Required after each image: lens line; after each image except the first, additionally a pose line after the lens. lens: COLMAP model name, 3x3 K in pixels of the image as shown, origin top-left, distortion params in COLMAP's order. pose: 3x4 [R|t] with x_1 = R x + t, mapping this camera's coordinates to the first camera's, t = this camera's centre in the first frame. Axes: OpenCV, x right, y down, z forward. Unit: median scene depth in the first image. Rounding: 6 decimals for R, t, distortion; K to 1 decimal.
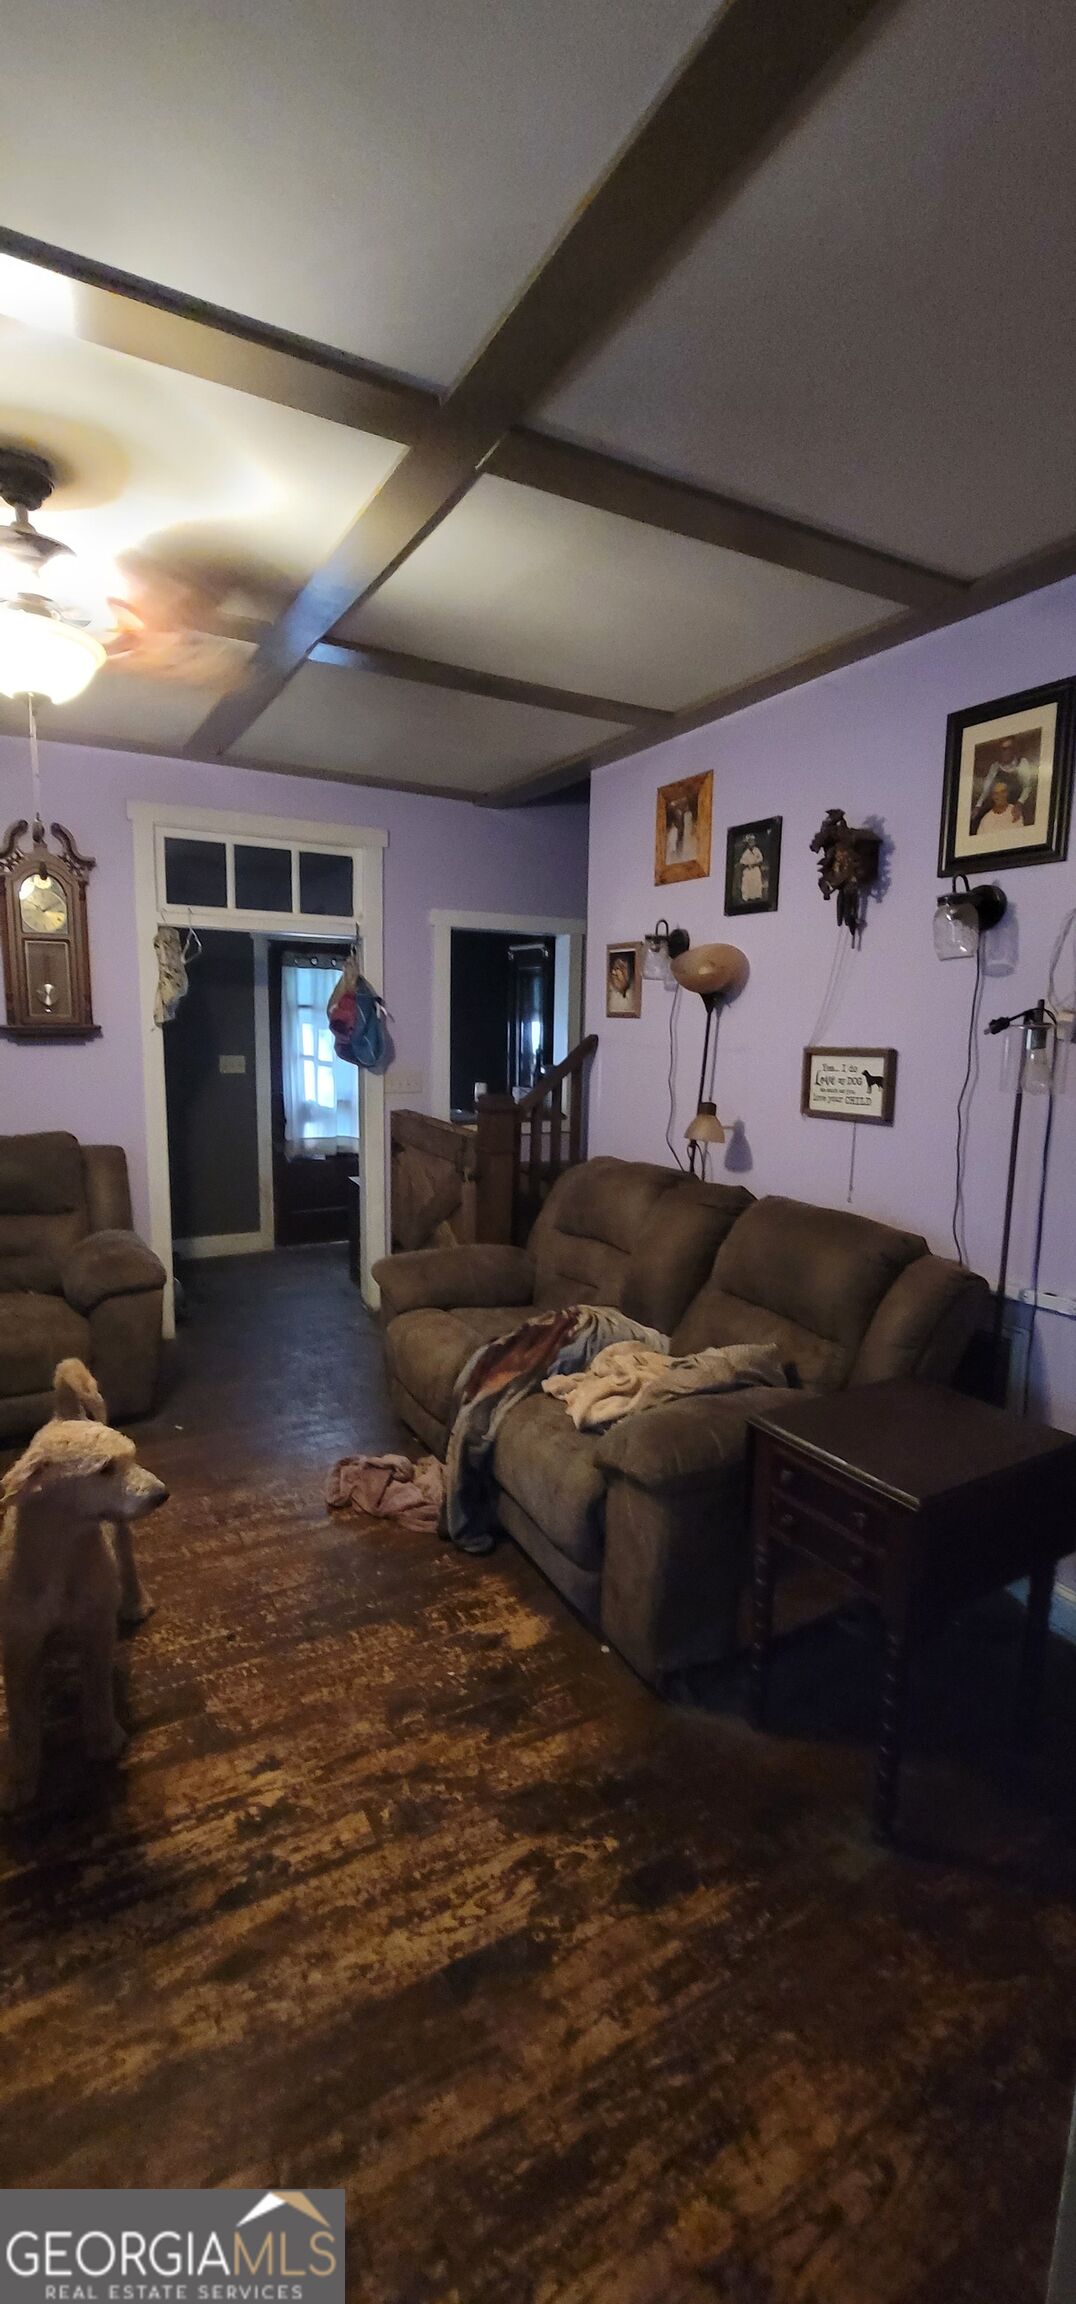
lens RADIAL K [[943.6, 0, 523.5], [0, 943.6, 1153.8], [0, 0, 1]] dist [0.001323, 0.000414]
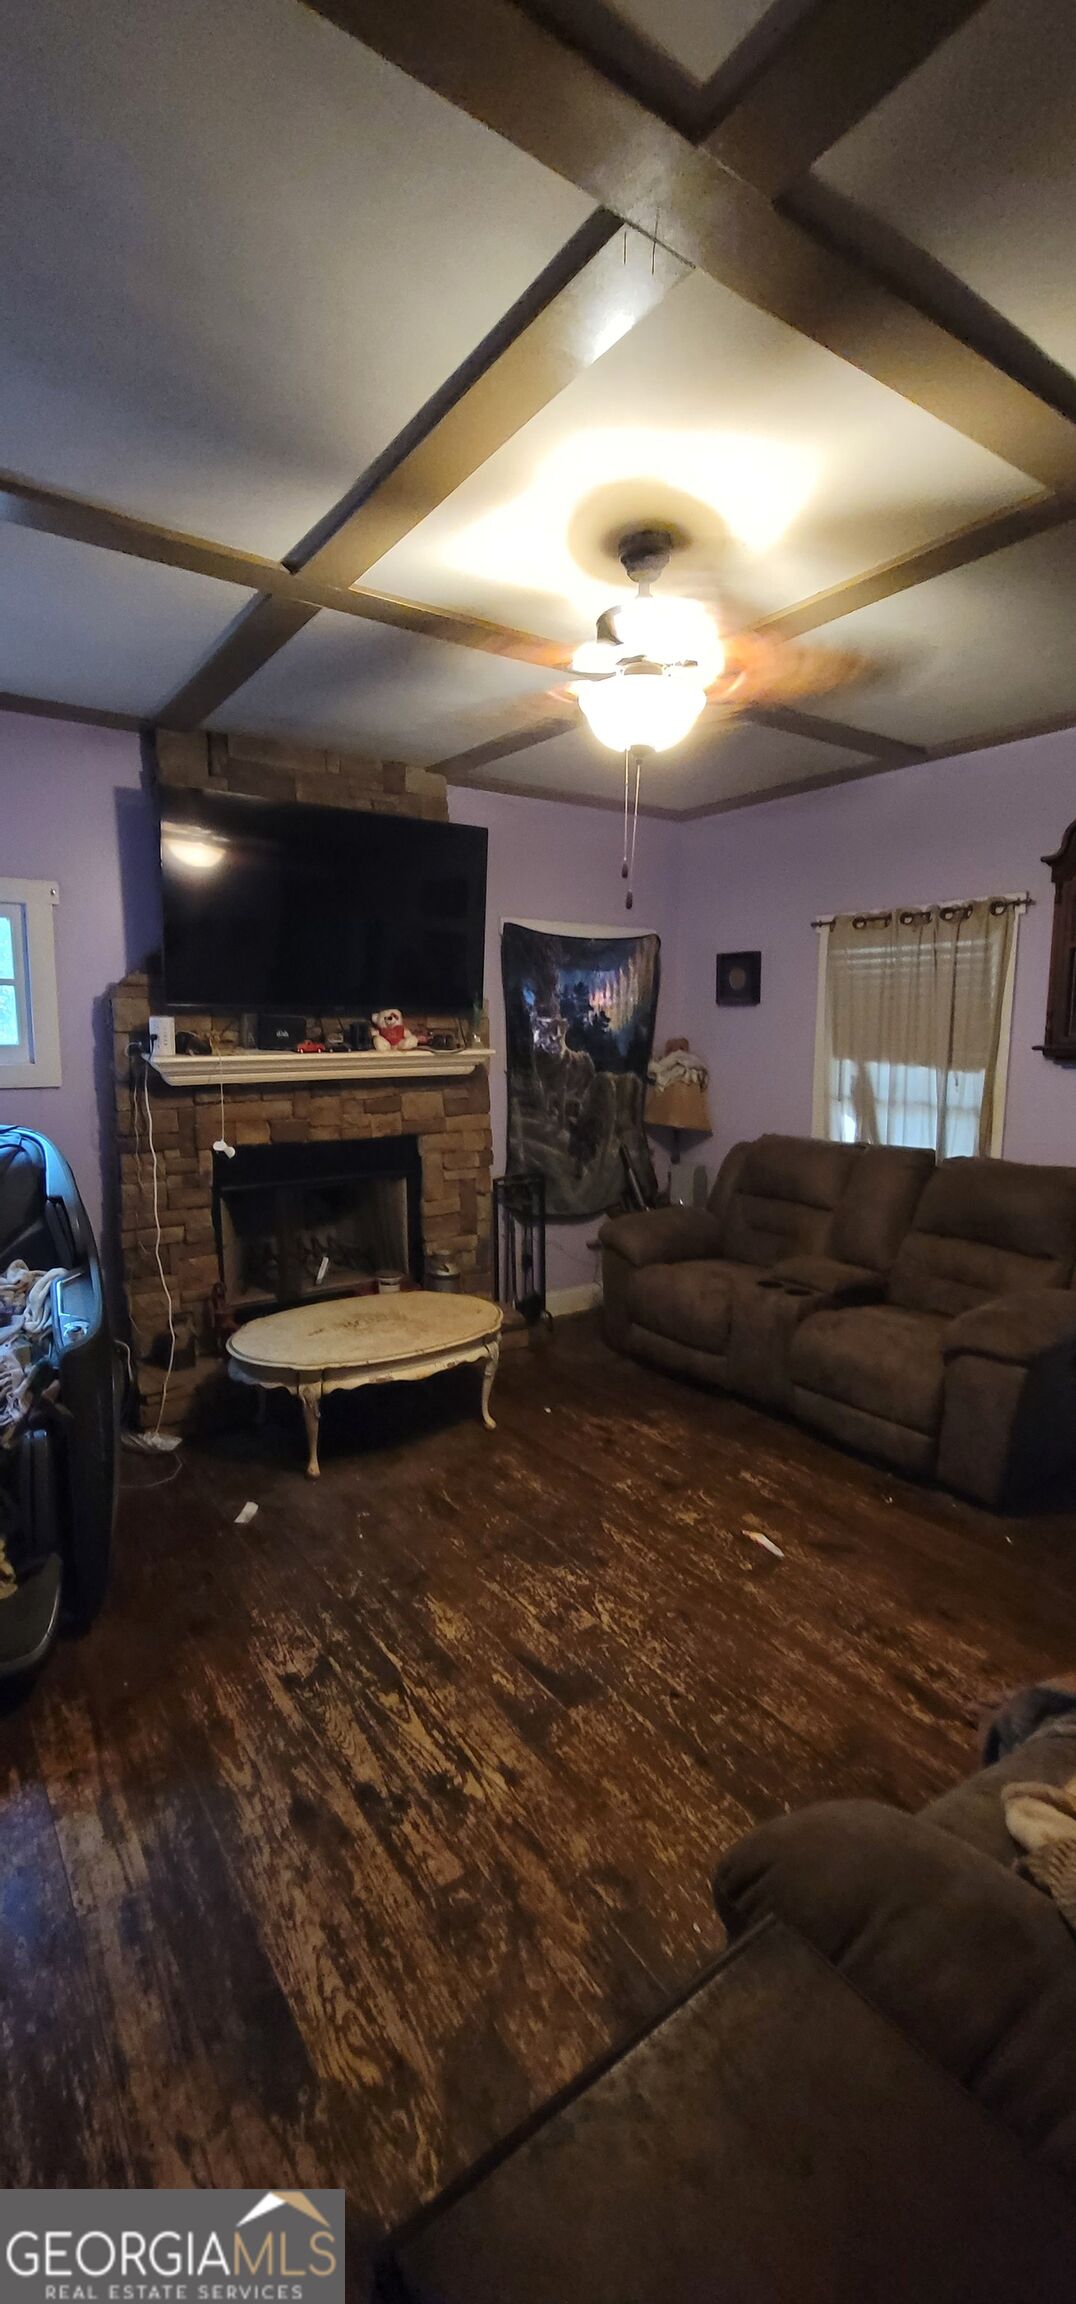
lens RADIAL K [[943.6, 0, 523.9], [0, 943.6, 1149.9], [0, 0, 1]] dist [0.001323, 0.000414]
pose [[0.089353, 0.105653, -0.990381, 0.735986], [-0.139106, 0.985936, 0.092628, -0.116865], [0.986238, 0.129491, 0.102793, 0.924169]]
